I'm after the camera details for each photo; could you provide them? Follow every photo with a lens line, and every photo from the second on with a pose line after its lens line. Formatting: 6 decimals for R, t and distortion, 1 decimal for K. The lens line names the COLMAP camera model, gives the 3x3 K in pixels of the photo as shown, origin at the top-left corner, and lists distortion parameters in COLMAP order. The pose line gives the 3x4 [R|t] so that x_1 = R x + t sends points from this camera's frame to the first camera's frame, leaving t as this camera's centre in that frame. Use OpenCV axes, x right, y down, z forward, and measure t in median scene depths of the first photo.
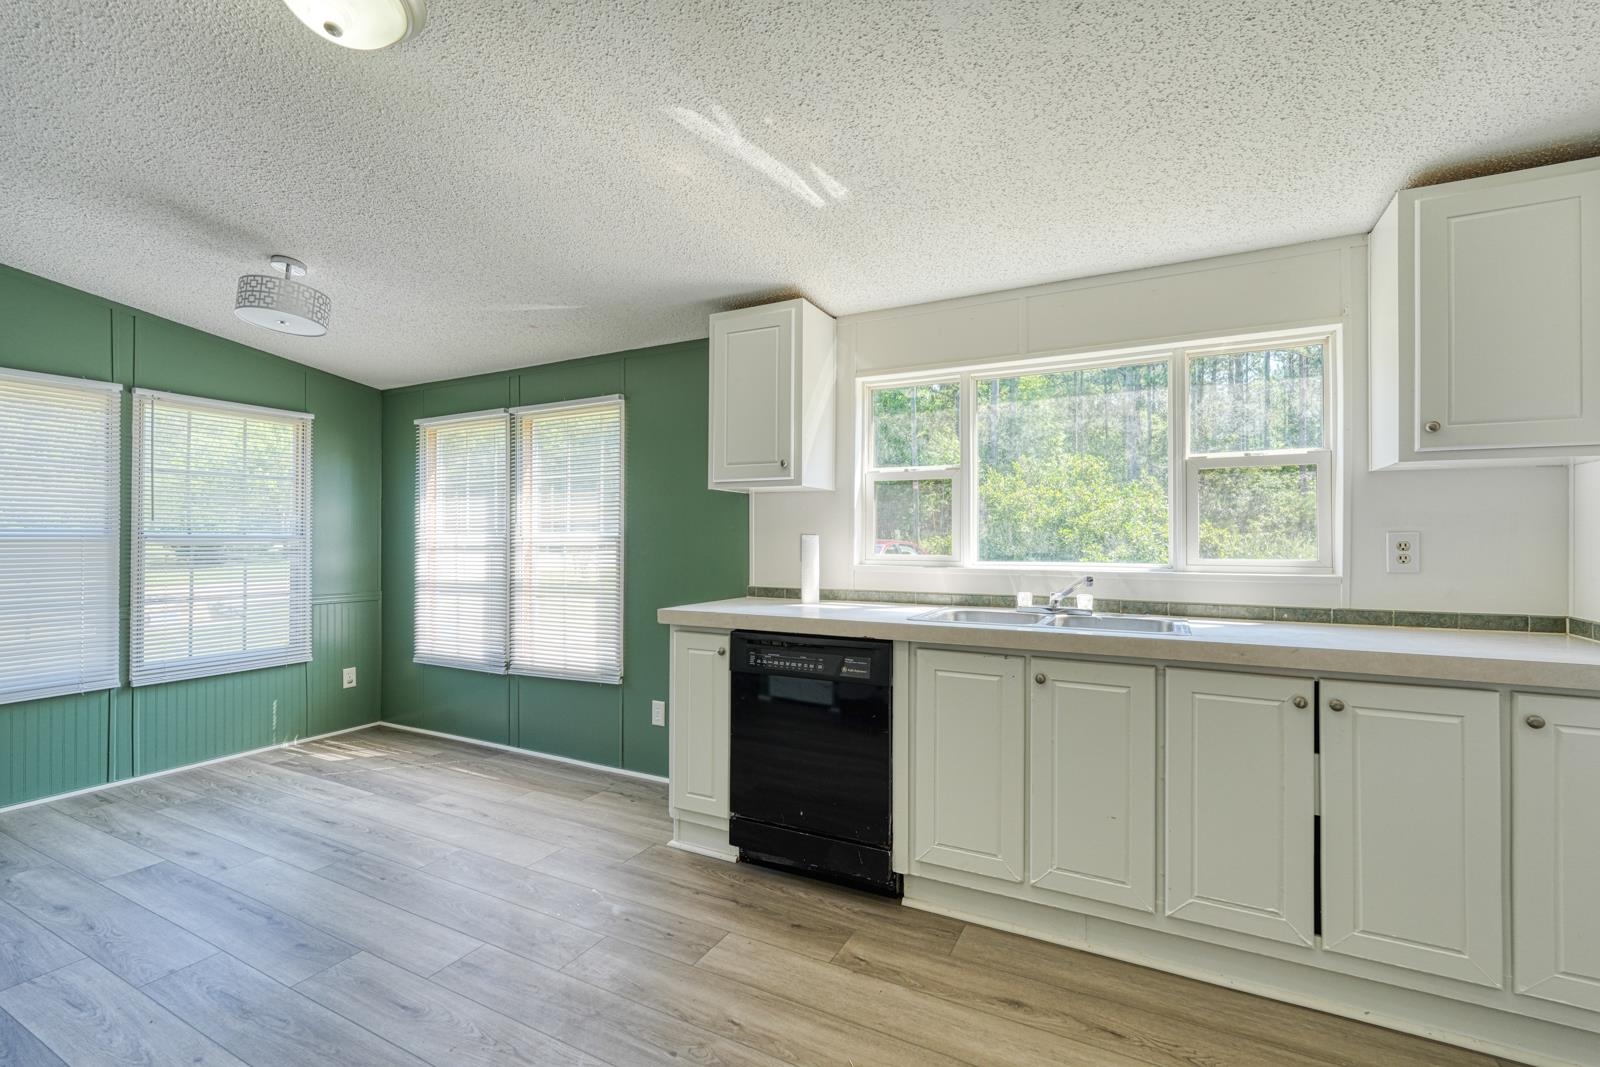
lens RADIAL K [[703.0, 0, 804.8], [0, 703.0, 532.4], [0, 0, 1]] dist [0.002153, -0.000592]
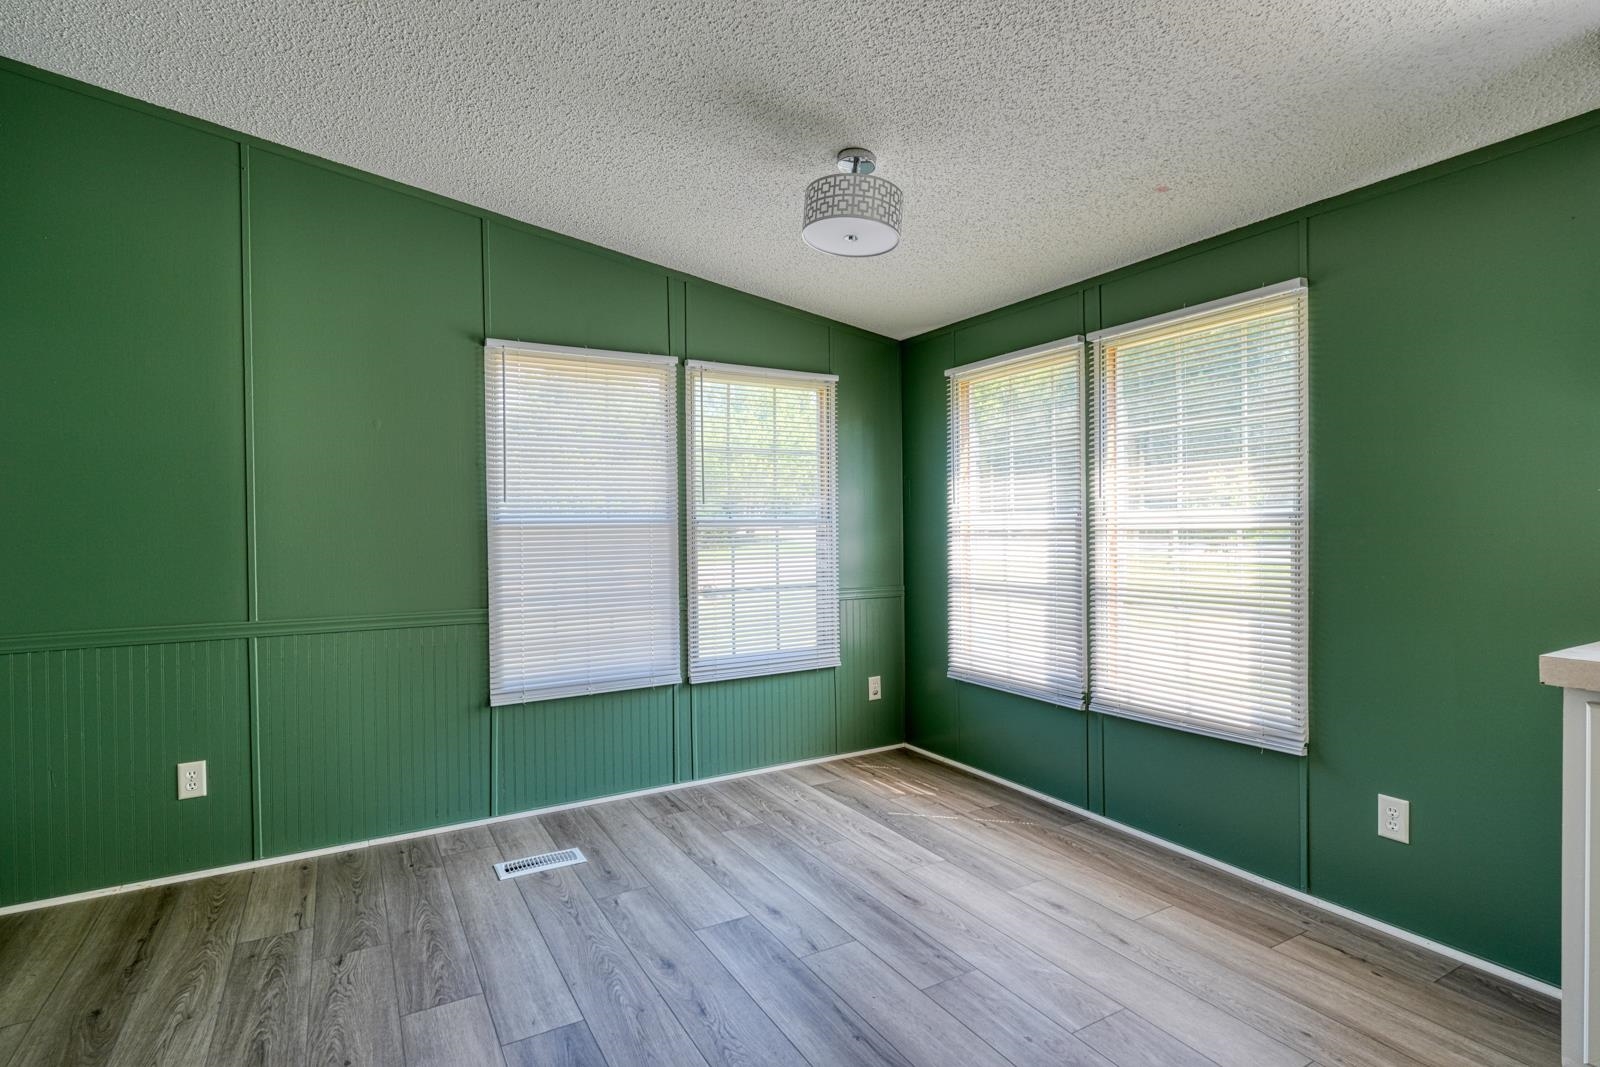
lens RADIAL K [[814.7, 0, 800.2], [0, 814.7, 532.0], [0, 0, 1]] dist [-0.006804, -0.000958]
pose [[0.842100, -0.003118, -0.539312, -0.251874], [0.014776, 0.999741, 0.017290, 0.003280], [0.539119, -0.022529, 0.841928, 0.177536]]
